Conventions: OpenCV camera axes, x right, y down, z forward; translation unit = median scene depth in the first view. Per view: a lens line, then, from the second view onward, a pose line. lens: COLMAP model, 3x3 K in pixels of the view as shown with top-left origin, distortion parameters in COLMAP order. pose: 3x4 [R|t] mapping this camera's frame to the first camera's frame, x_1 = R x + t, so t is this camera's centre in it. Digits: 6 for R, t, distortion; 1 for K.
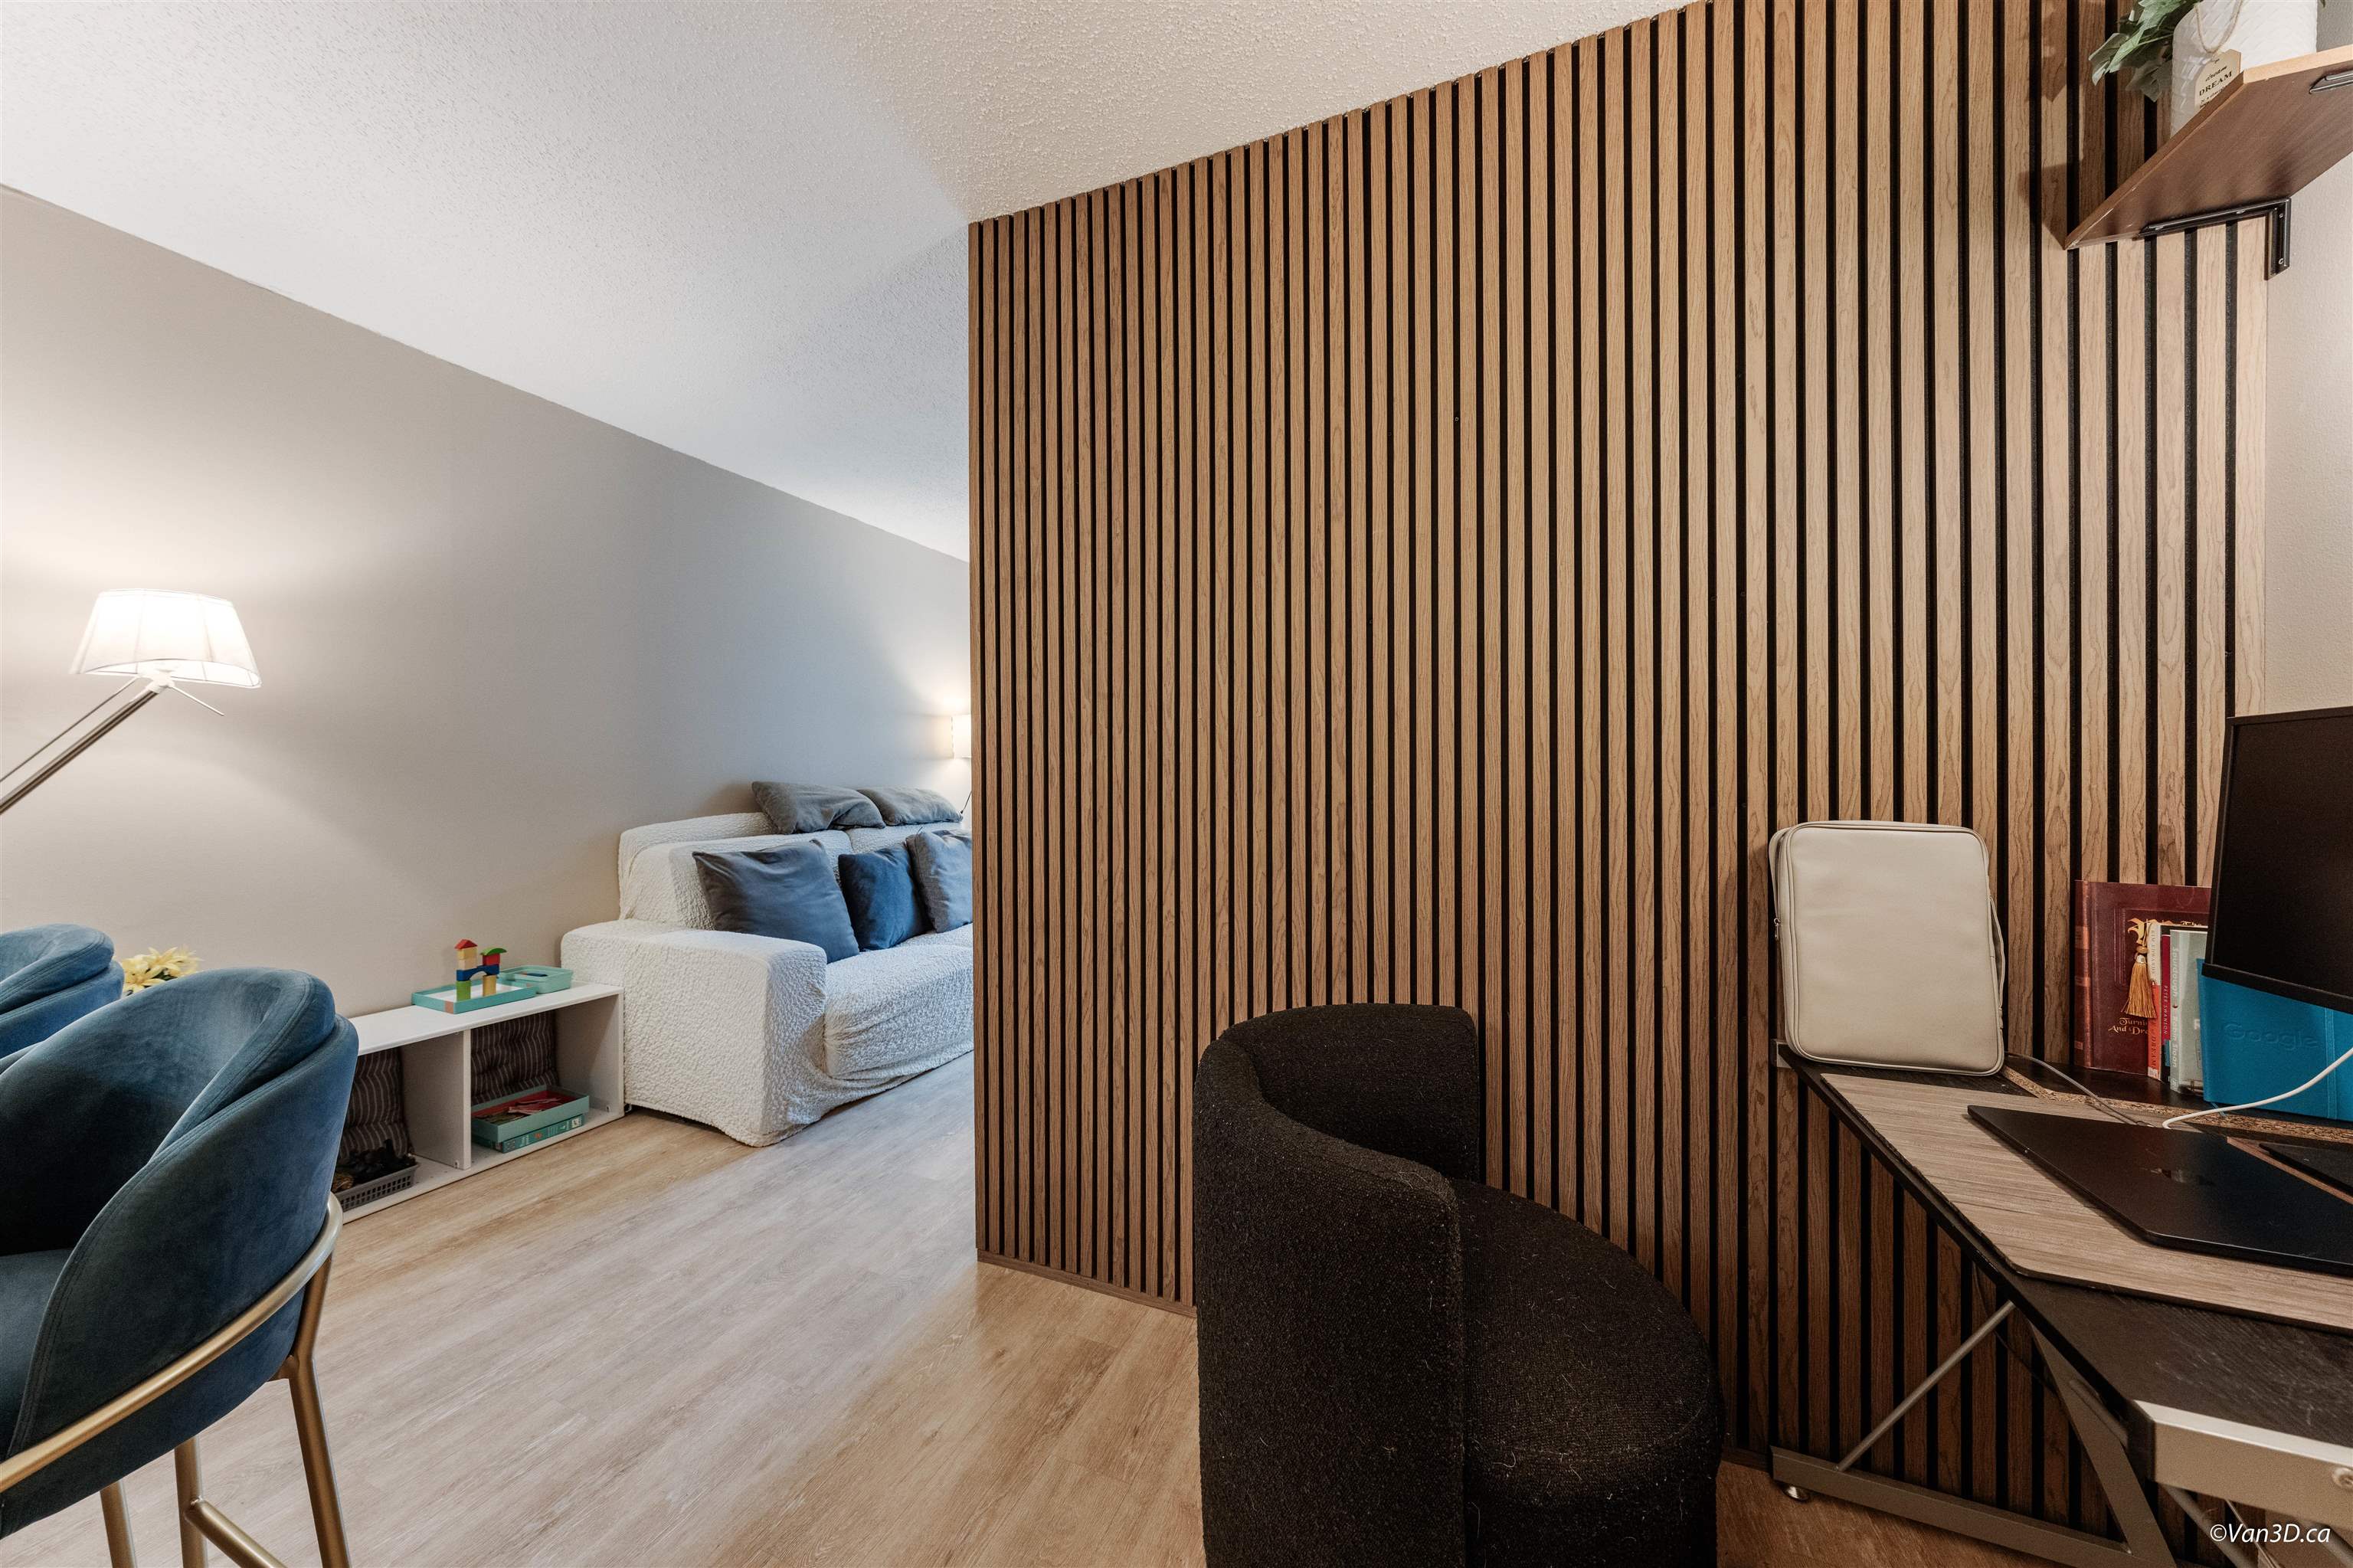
lens RADIAL K [[798.1, 0, 1176.3], [0, 798.1, 774.4], [0, 0, 1]] dist [-0.000269, -0.000072]
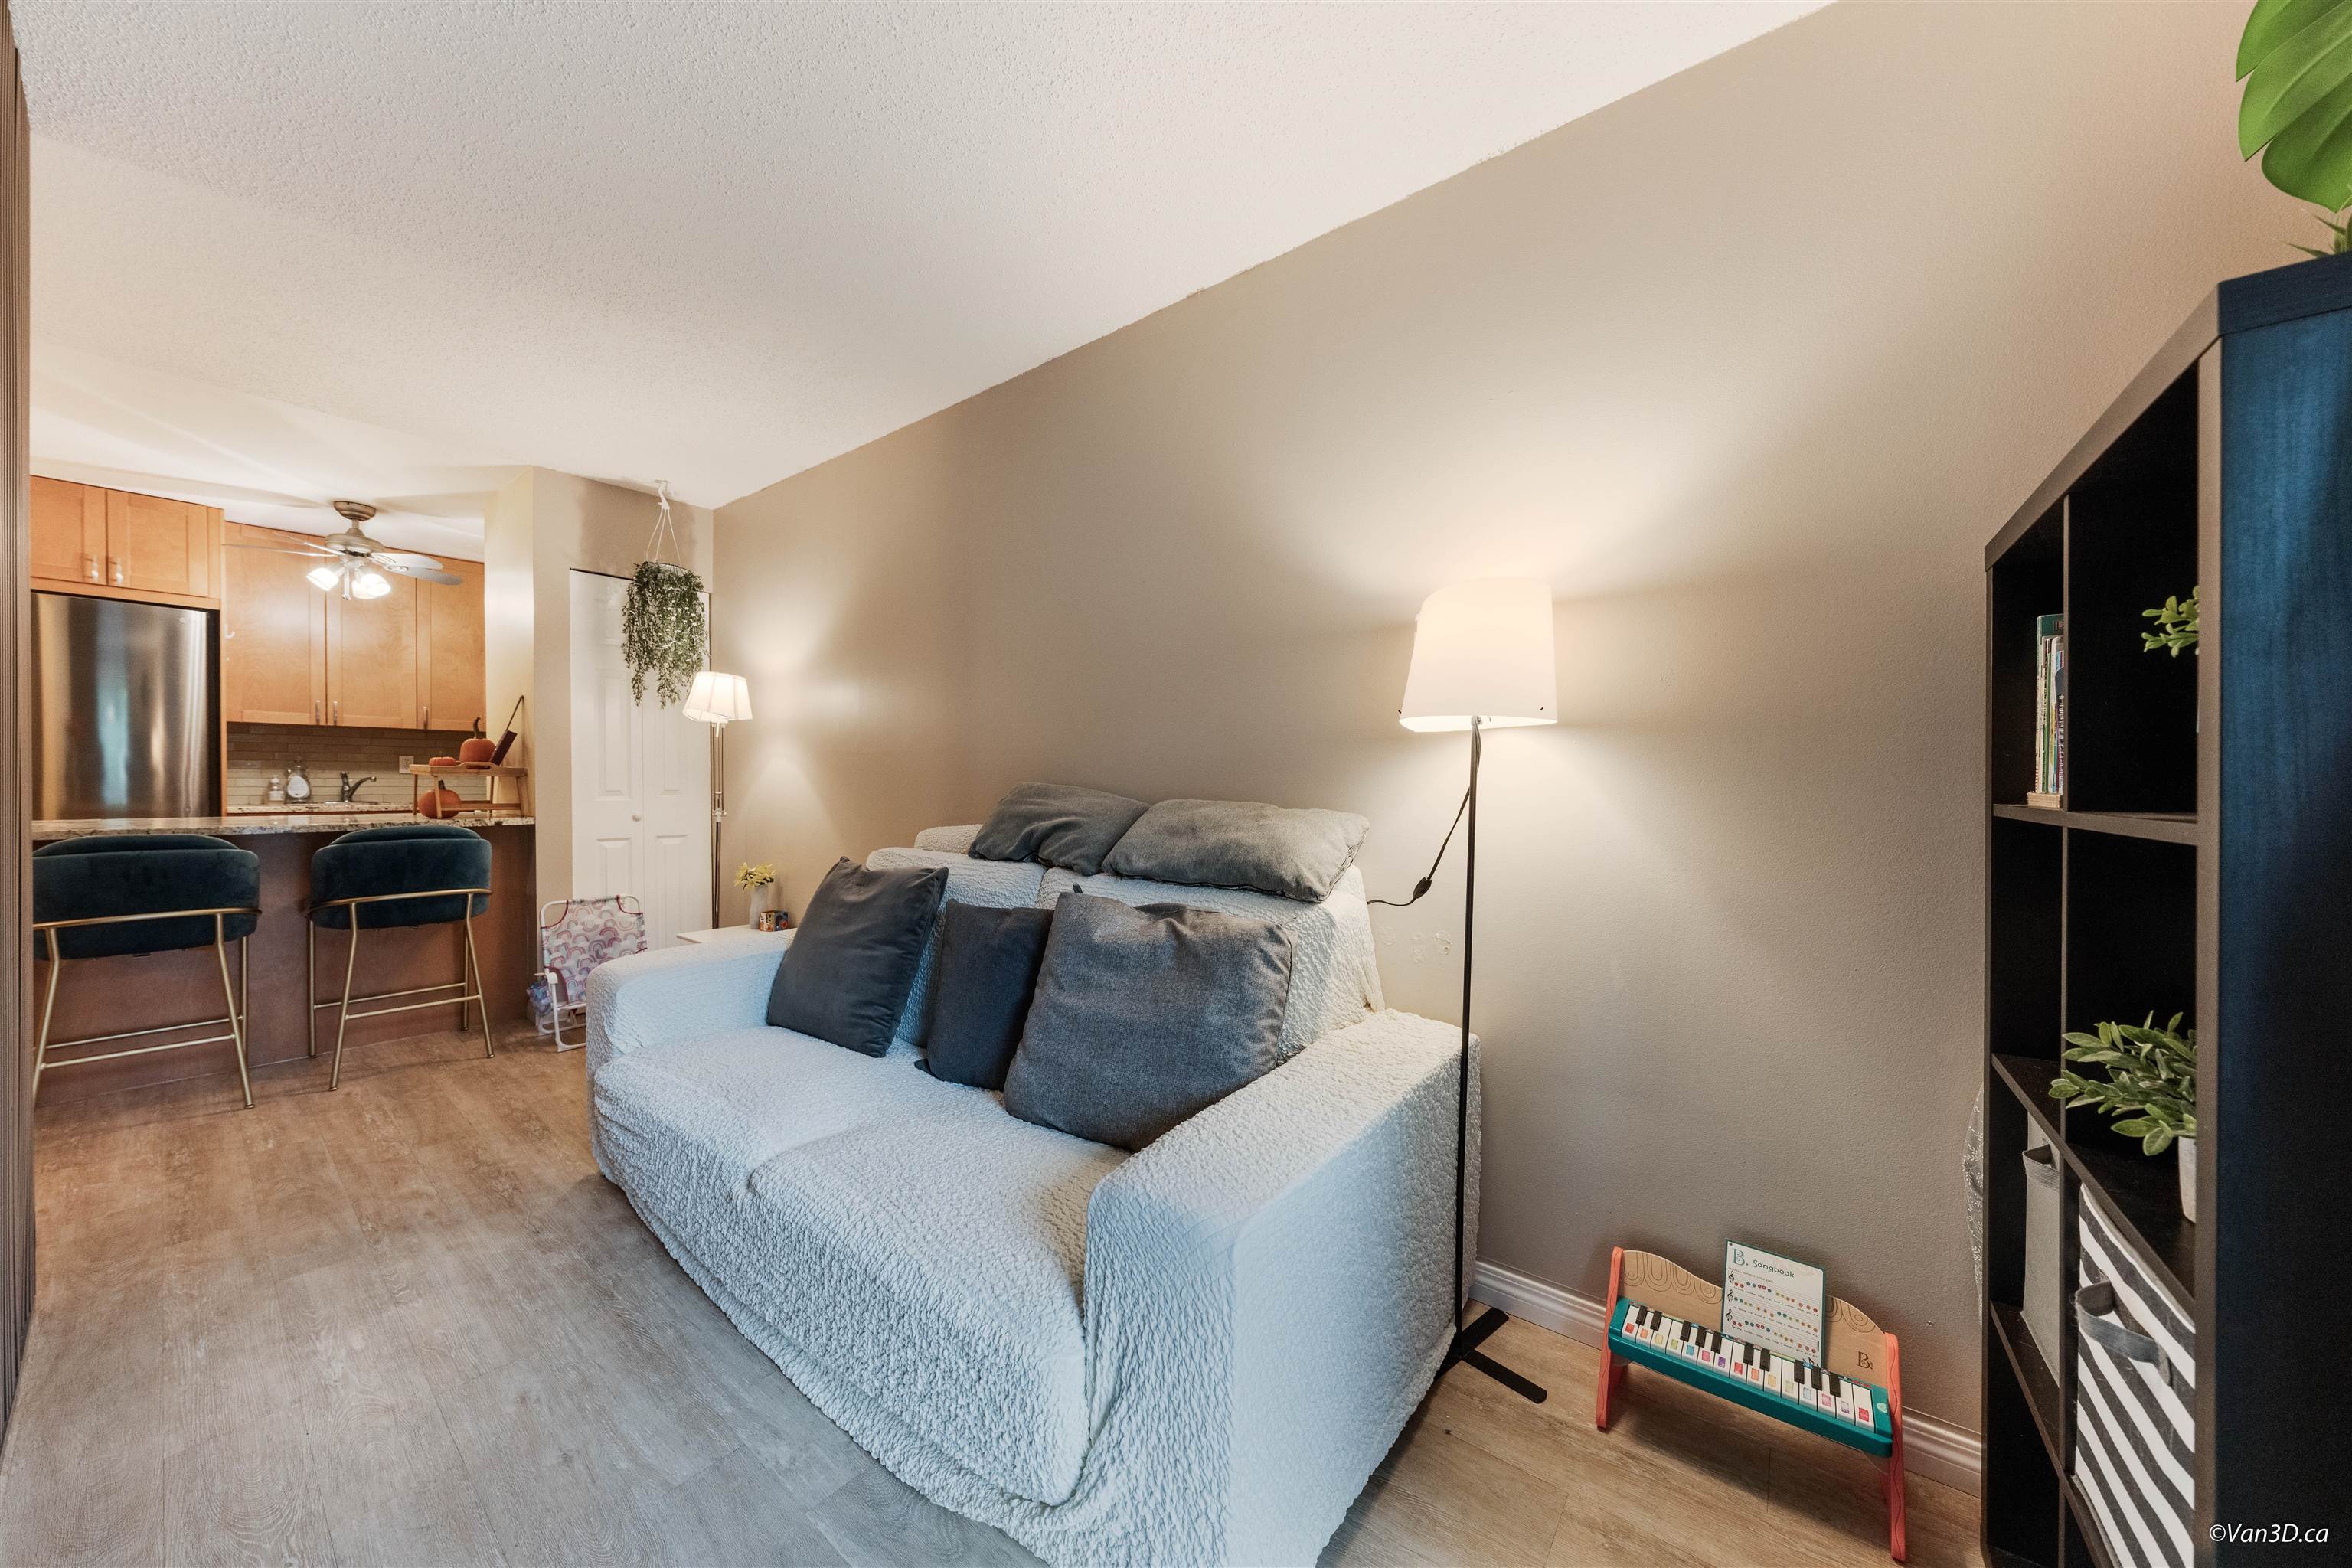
lens RADIAL K [[803.2, 0, 1171.9], [0, 803.2, 793.3], [0, 0, 1]] dist [-0.001162, 0.000020]
pose [[-0.267505, 0.014277, -0.963451, 0.324059], [-0.012988, 0.999746, 0.018421, 0.009151], [0.963469, 0.017441, -0.267251, 3.036044]]
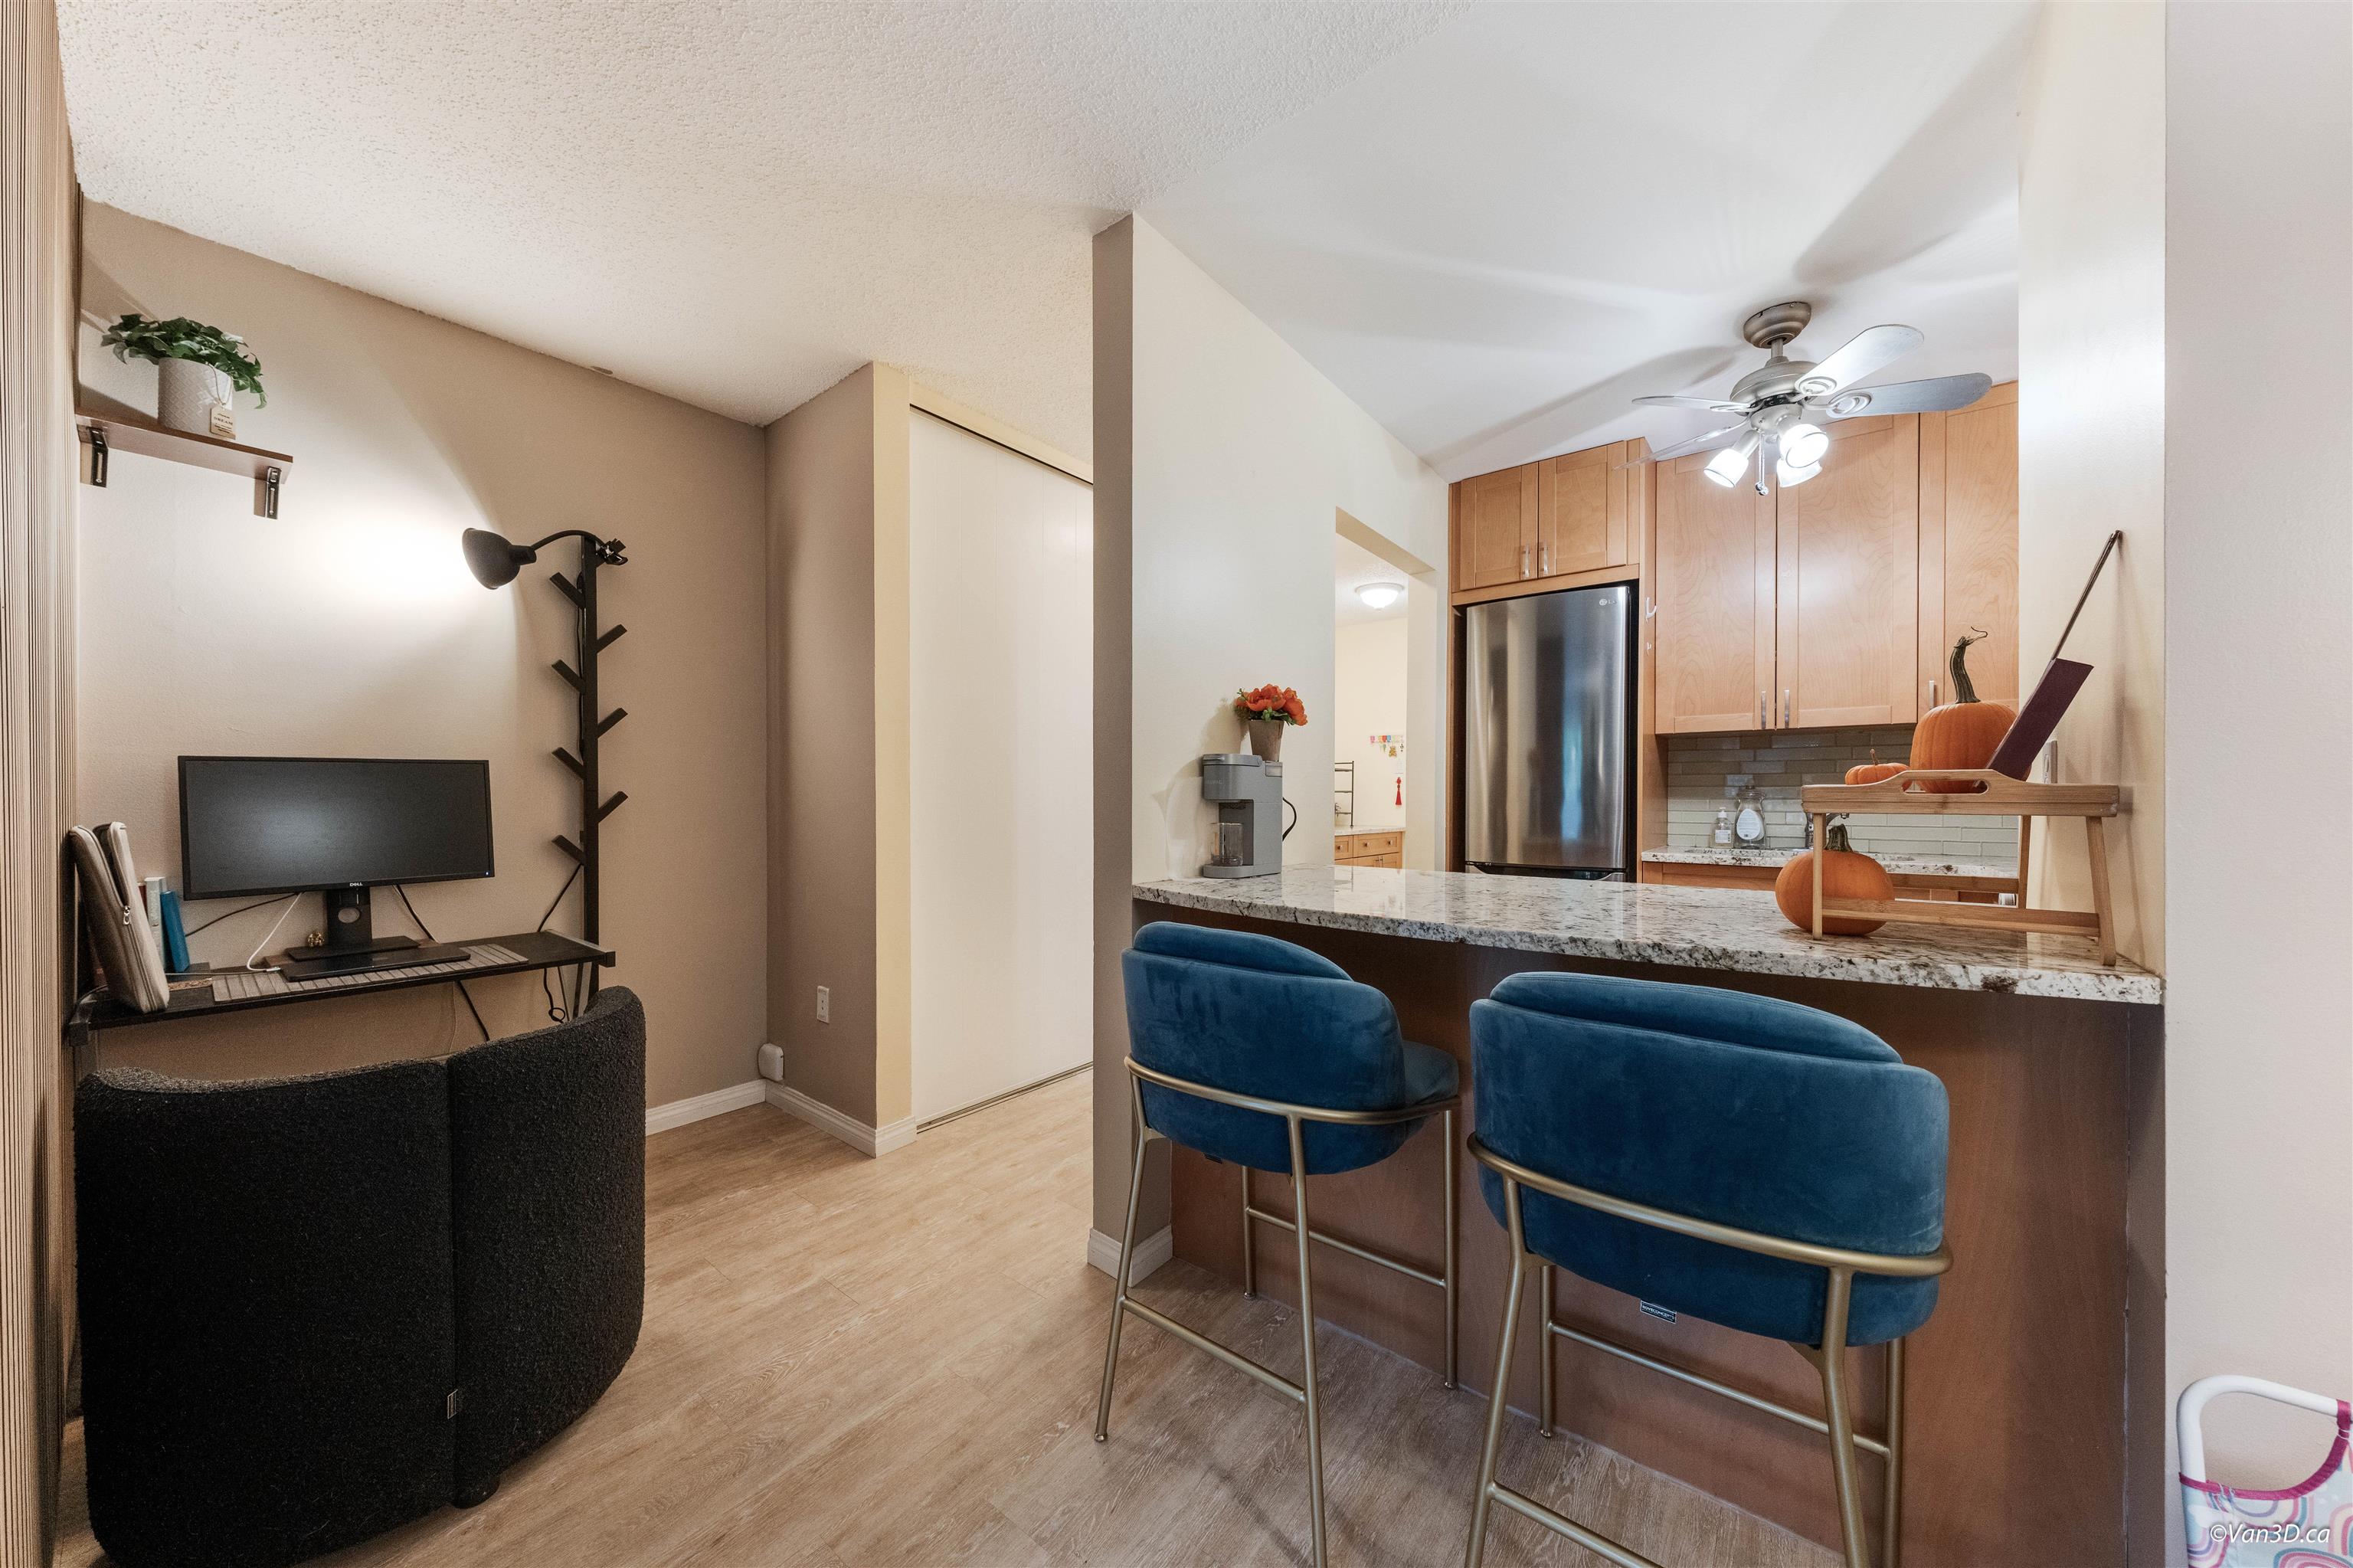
lens RADIAL K [[810.6, 0, 1170.2], [0, 810.6, 802.2], [0, 0, 1]] dist [-0.001499, 0.000000]
pose [[-0.962396, -0.002894, 0.271634, -0.869493], [-0.000809, 0.999969, 0.007789, 0.011875], [-0.271648, 0.007277, -0.962369, 1.422526]]
